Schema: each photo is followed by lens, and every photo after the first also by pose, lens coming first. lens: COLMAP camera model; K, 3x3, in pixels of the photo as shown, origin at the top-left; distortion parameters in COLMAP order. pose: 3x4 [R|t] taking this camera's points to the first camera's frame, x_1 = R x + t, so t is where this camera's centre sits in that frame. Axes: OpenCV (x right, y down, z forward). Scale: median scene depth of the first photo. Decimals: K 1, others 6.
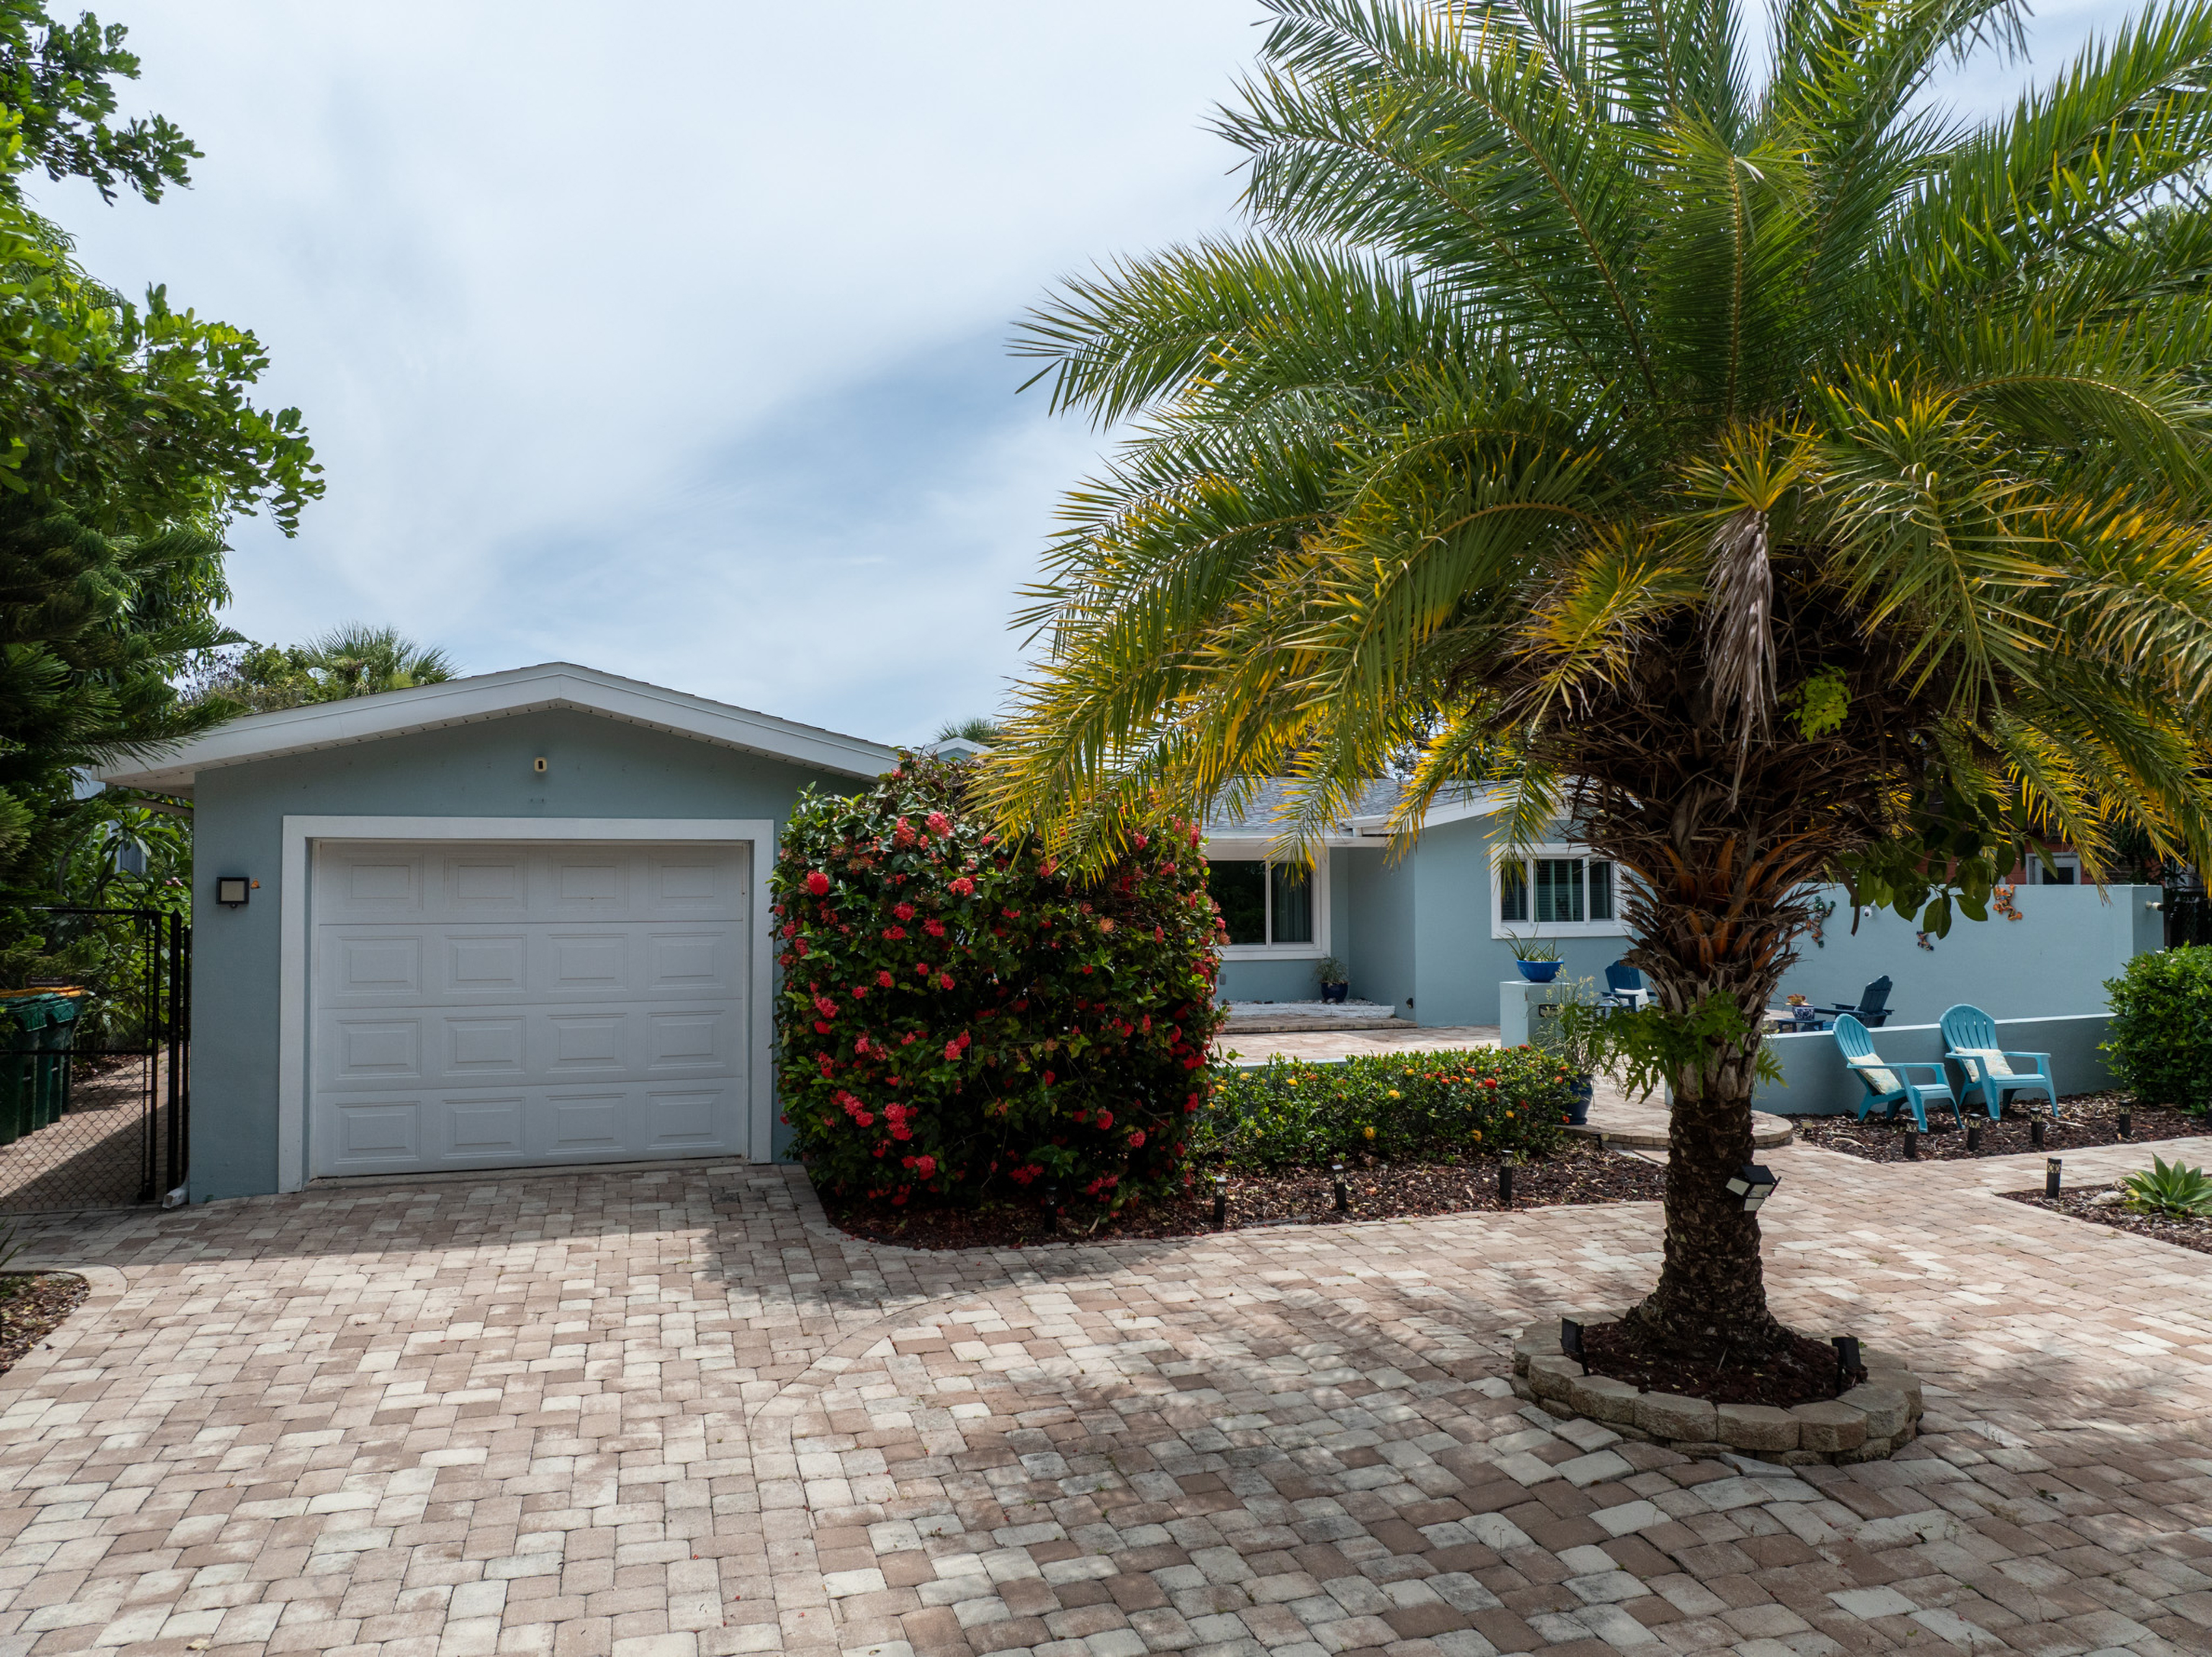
lens RADIAL K [[1562.0, 0, 1106.0], [0, 1562.0, 828.5], [0, 0, 1]] dist [-0.028793, -0.019756]
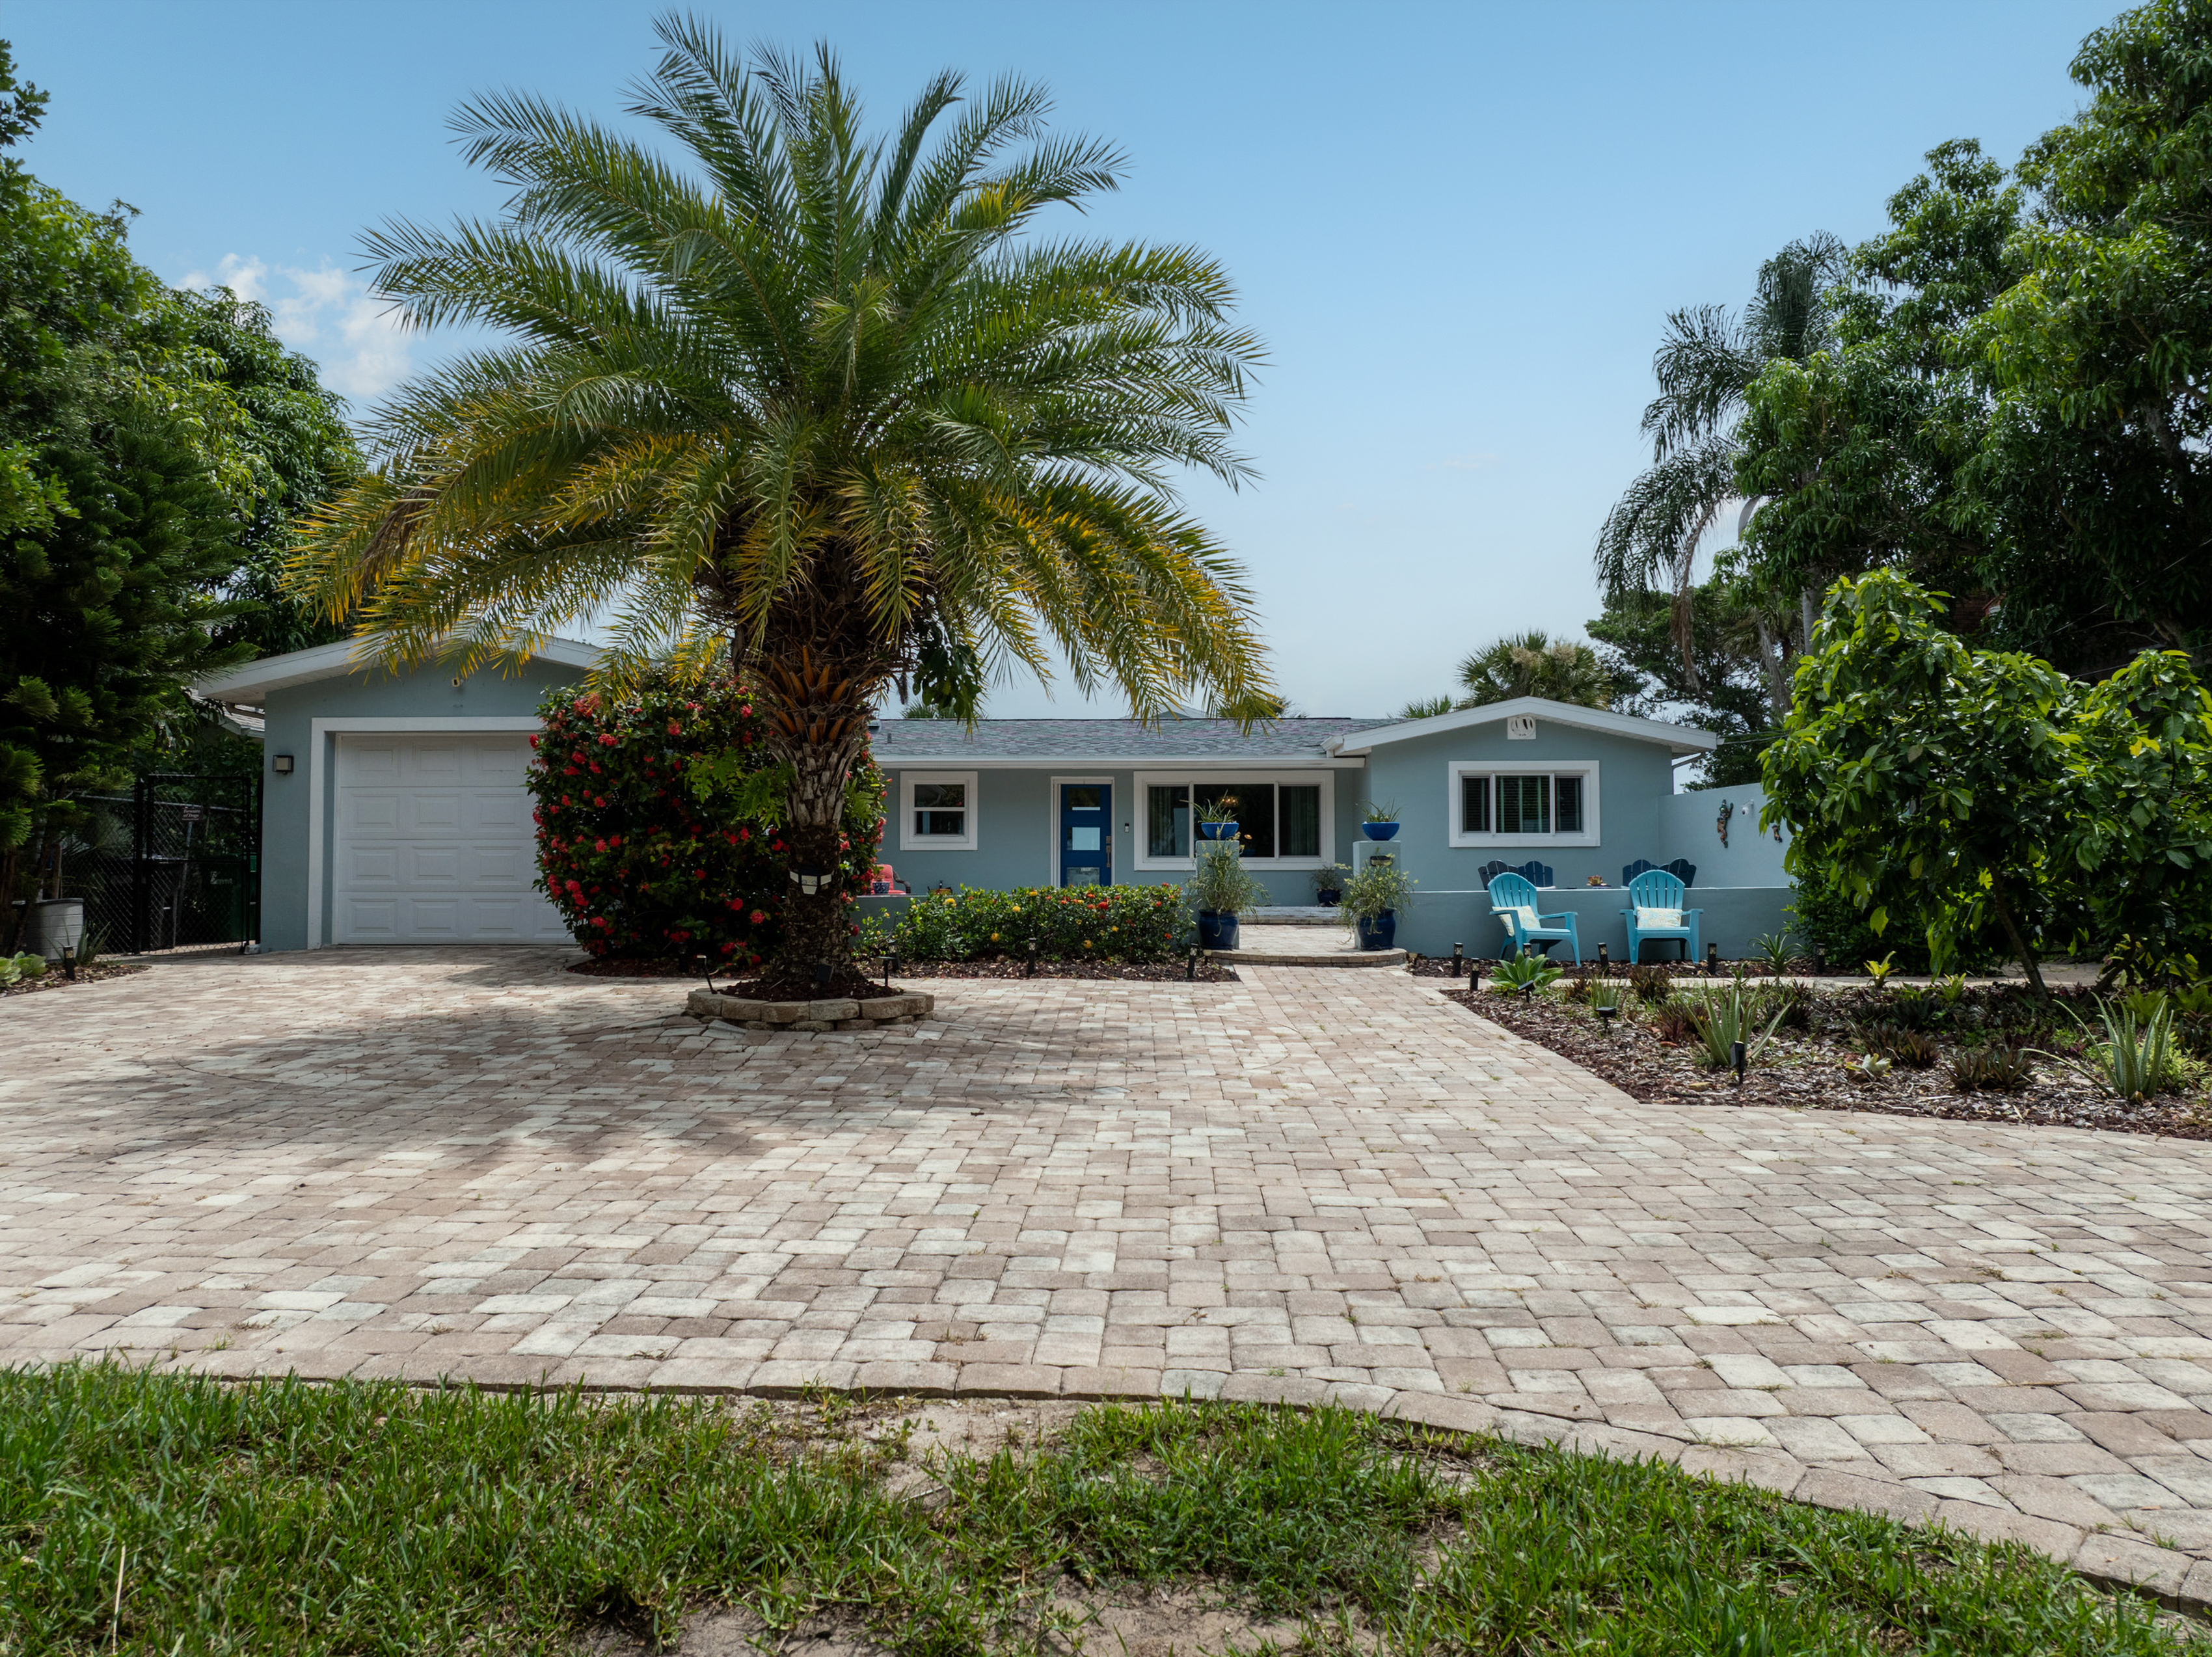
lens RADIAL K [[1558.9, 0, 1106.0], [0, 1558.9, 828.5], [0, 0, 1]] dist [-0.035930, 0.000301]
pose [[0.945906, -0.009476, -0.324302, 0.816772], [0.009499, 0.999954, -0.001510, 0.123523], [0.324301, -0.001652, 0.945952, -0.276284]]
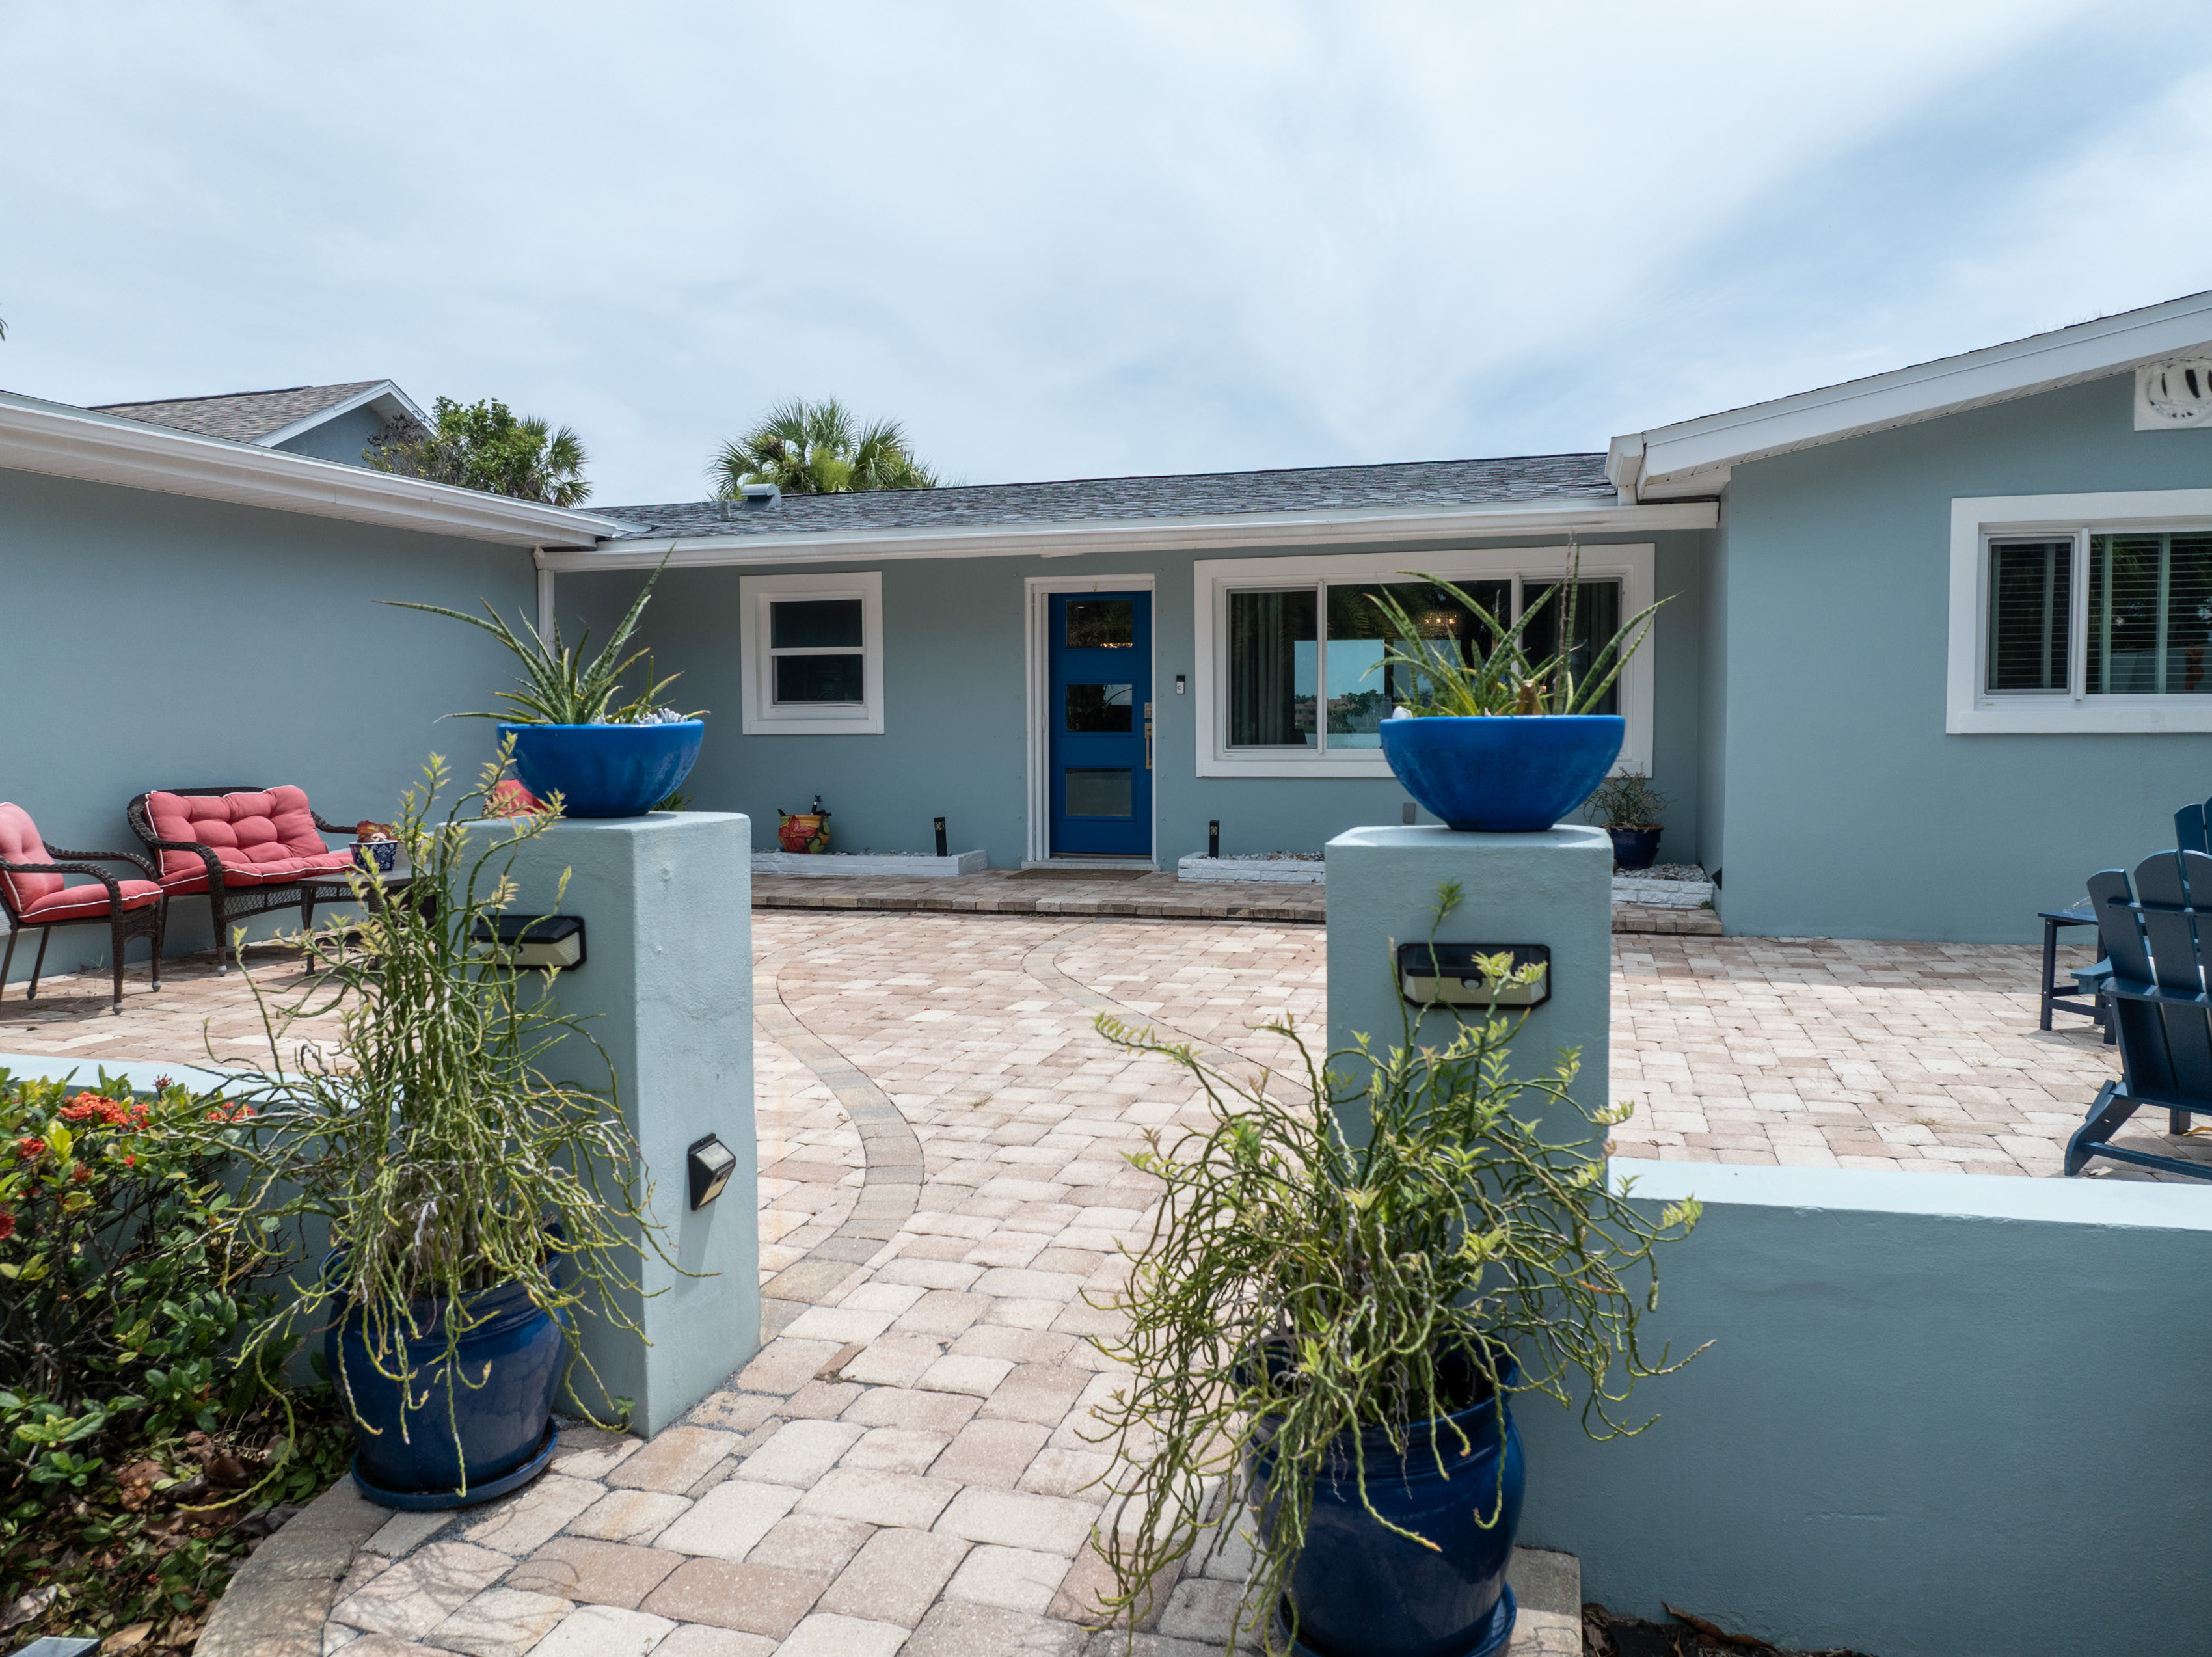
lens RADIAL K [[1558.9, 0, 1106.0], [0, 1558.9, 828.5], [0, 0, 1]] dist [-0.035930, 0.000301]
pose [[0.823945, 0.036313, -0.565505, 0.643536], [0.023846, 0.994839, 0.098624, 0.109531], [0.566168, -0.094746, 0.818827, 1.170020]]
